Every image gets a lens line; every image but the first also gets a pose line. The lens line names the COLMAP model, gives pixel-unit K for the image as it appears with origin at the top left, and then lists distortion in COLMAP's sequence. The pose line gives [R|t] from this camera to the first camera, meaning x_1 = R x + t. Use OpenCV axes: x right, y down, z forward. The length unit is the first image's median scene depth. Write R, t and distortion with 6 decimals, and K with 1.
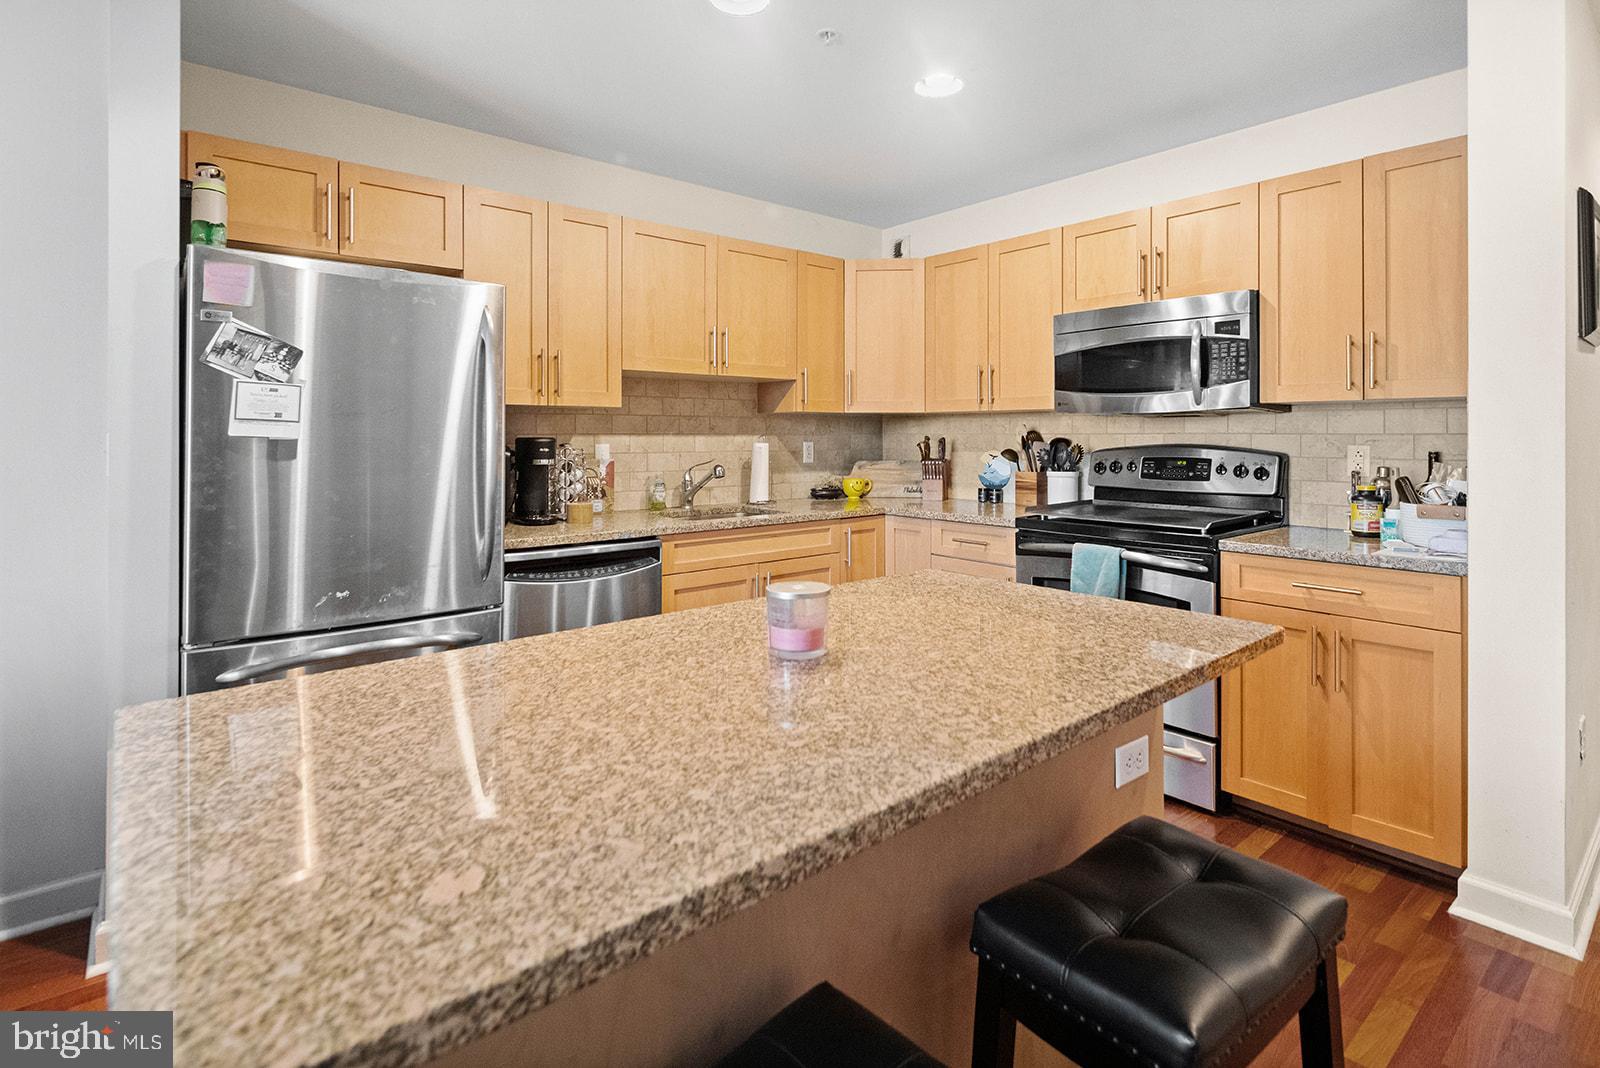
lens RADIAL K [[788.0, 0, 803.7], [0, 788.0, 437.1], [0, 0, 1]] dist [0.000814, -0.000077]
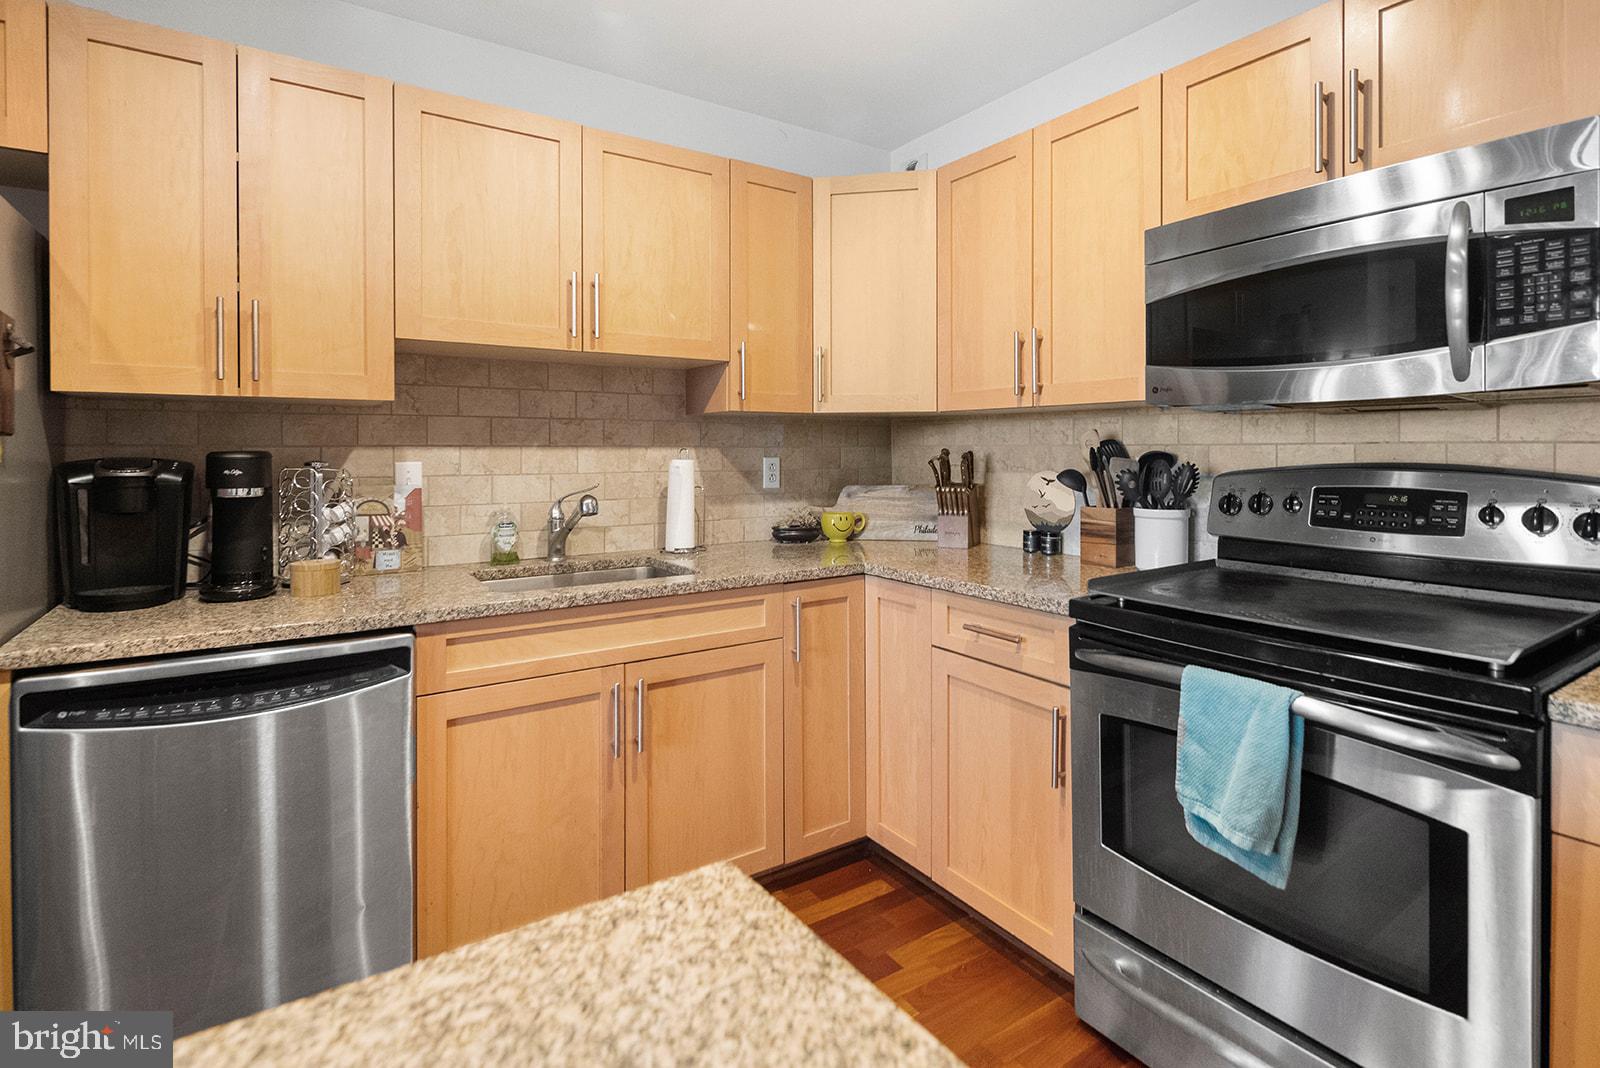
lens RADIAL K [[788.7, 0, 807.7], [0, 788.7, 458.3], [0, 0, 1]] dist [0.001075, -0.000683]
pose [[0.994483, 0.000222, -0.104897, 0.134077], [0.000717, 0.999960, 0.008921, 0.000765], [0.104895, -0.008947, 0.994443, 0.405691]]
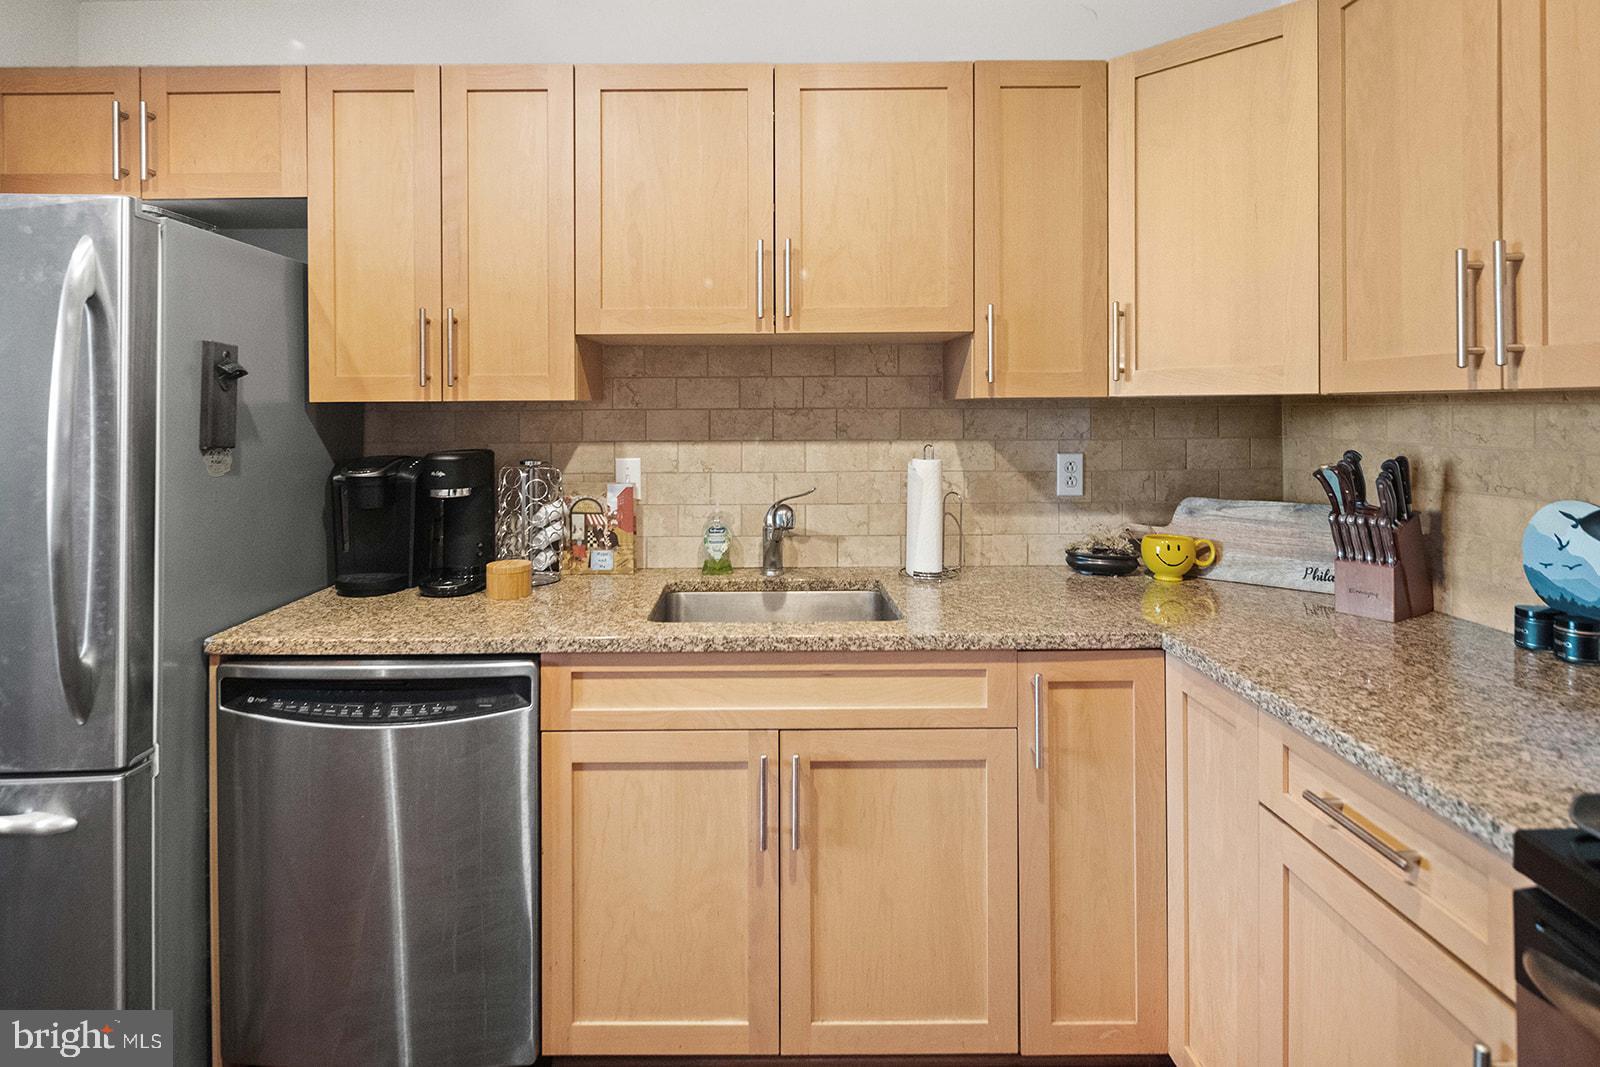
lens RADIAL K [[805.0, 0, 756.6], [0, 805.0, 411.5], [0, 0, 1]] dist [0.001081, -0.000776]
pose [[0.763722, -0.002511, -0.645540, 0.228019], [0.004529, 0.999989, 0.001469, -0.027836], [0.645529, -0.004045, 0.763725, 0.595549]]
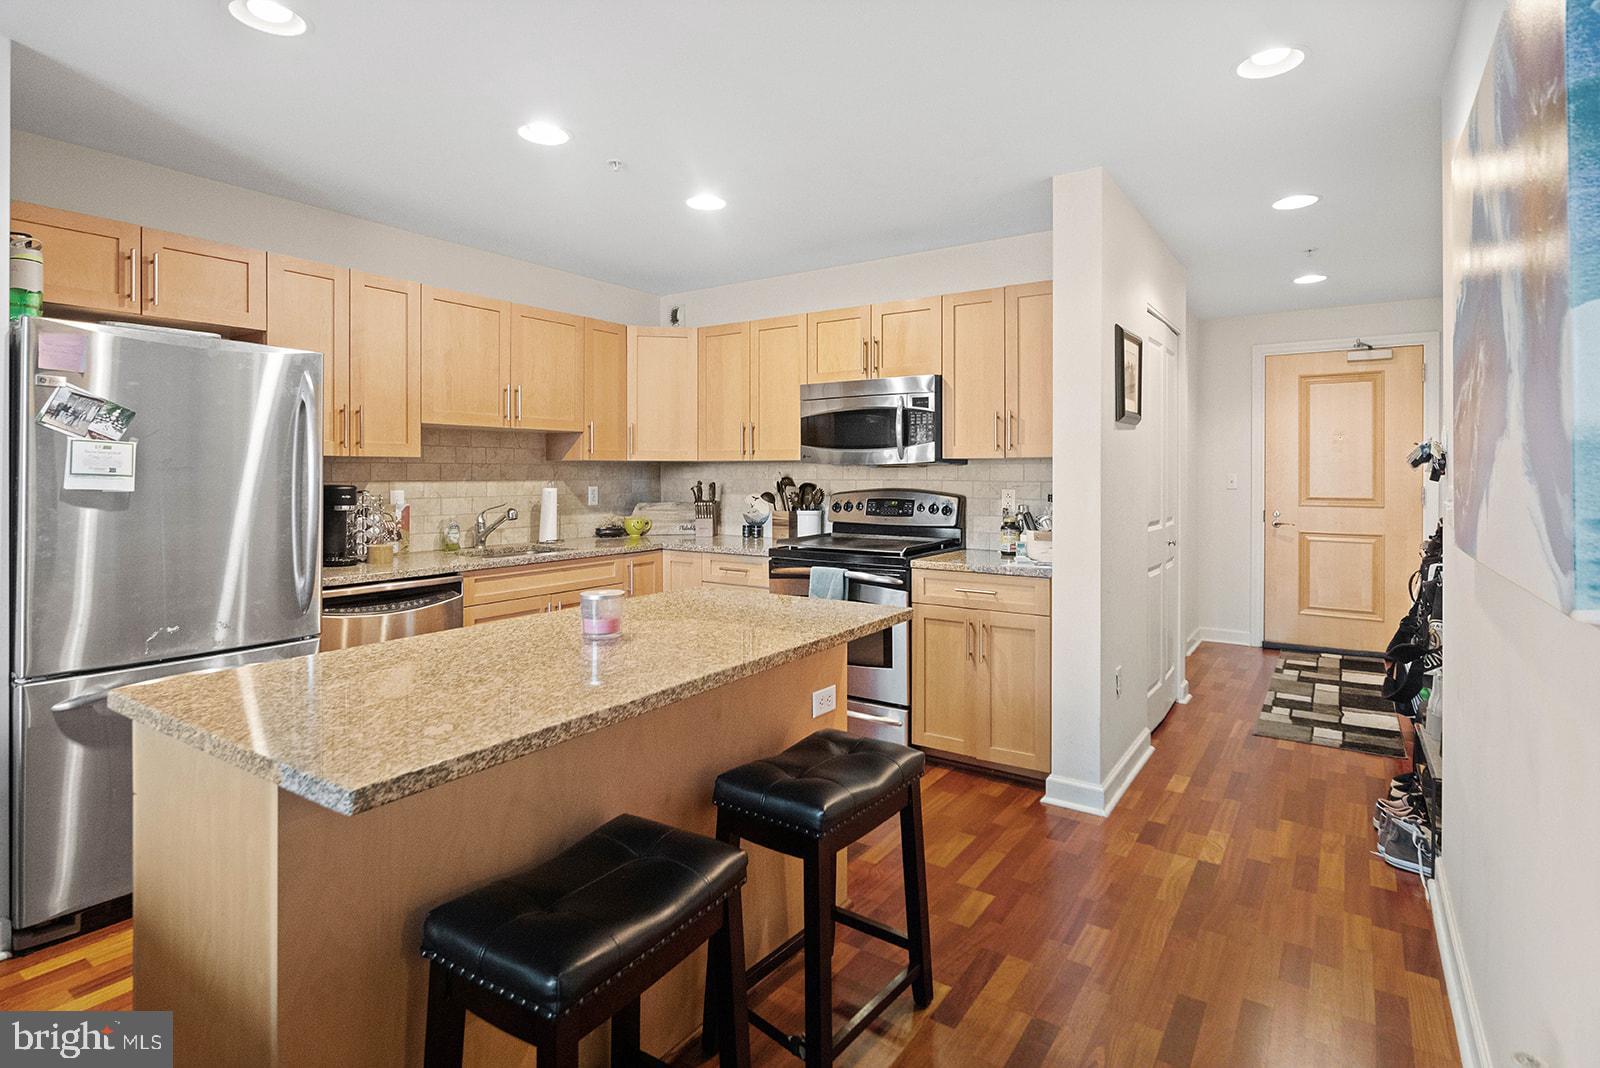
lens RADIAL K [[802.0, 0, 805.3], [0, 802.0, 473.8], [0, 0, 1]] dist [0.001621, 0.000022]
pose [[0.961843, 0.000406, 0.273603, -0.019425], [-0.000045, 0.999999, -0.001326, -0.012240], [-0.273603, 0.001264, 0.961842, -0.208948]]
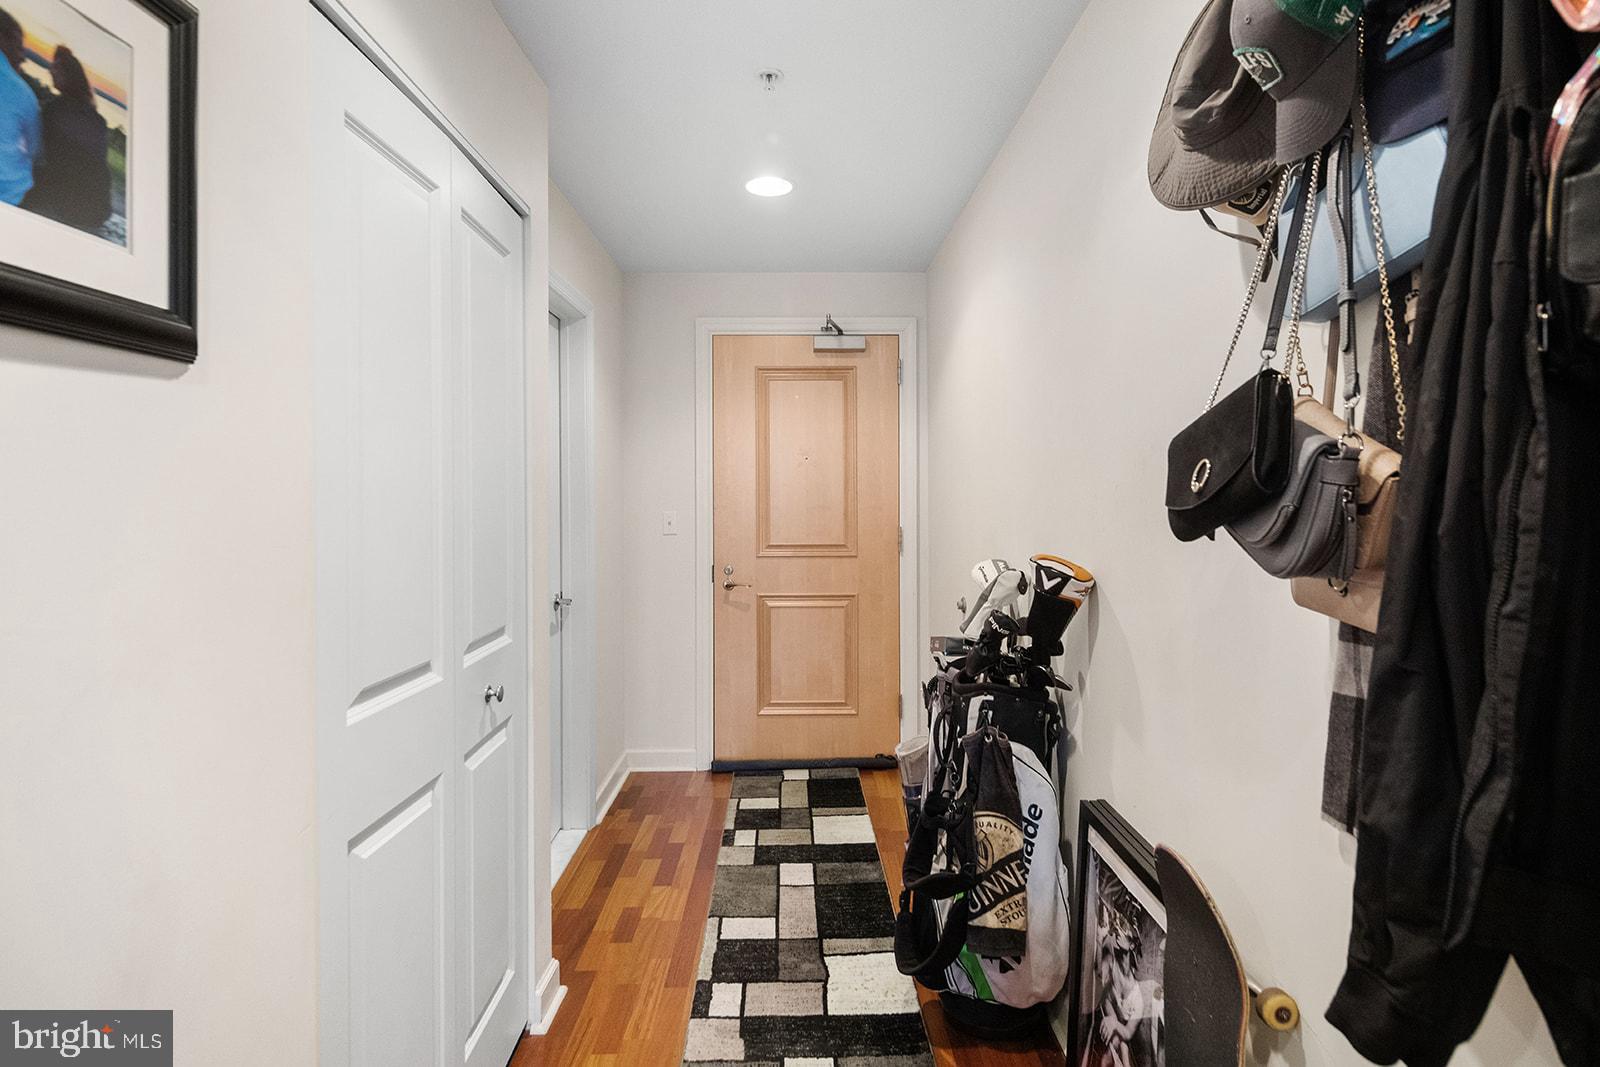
lens RADIAL K [[788.7, 0, 807.7], [0, 788.7, 457.8], [0, 0, 1]] dist [0.001075, -0.000683]
pose [[0.629616, 0.031362, 0.776273, 0.602805], [0.010449, 0.998753, -0.048826, -0.033761], [-0.776836, 0.038853, 0.628503, 0.356320]]
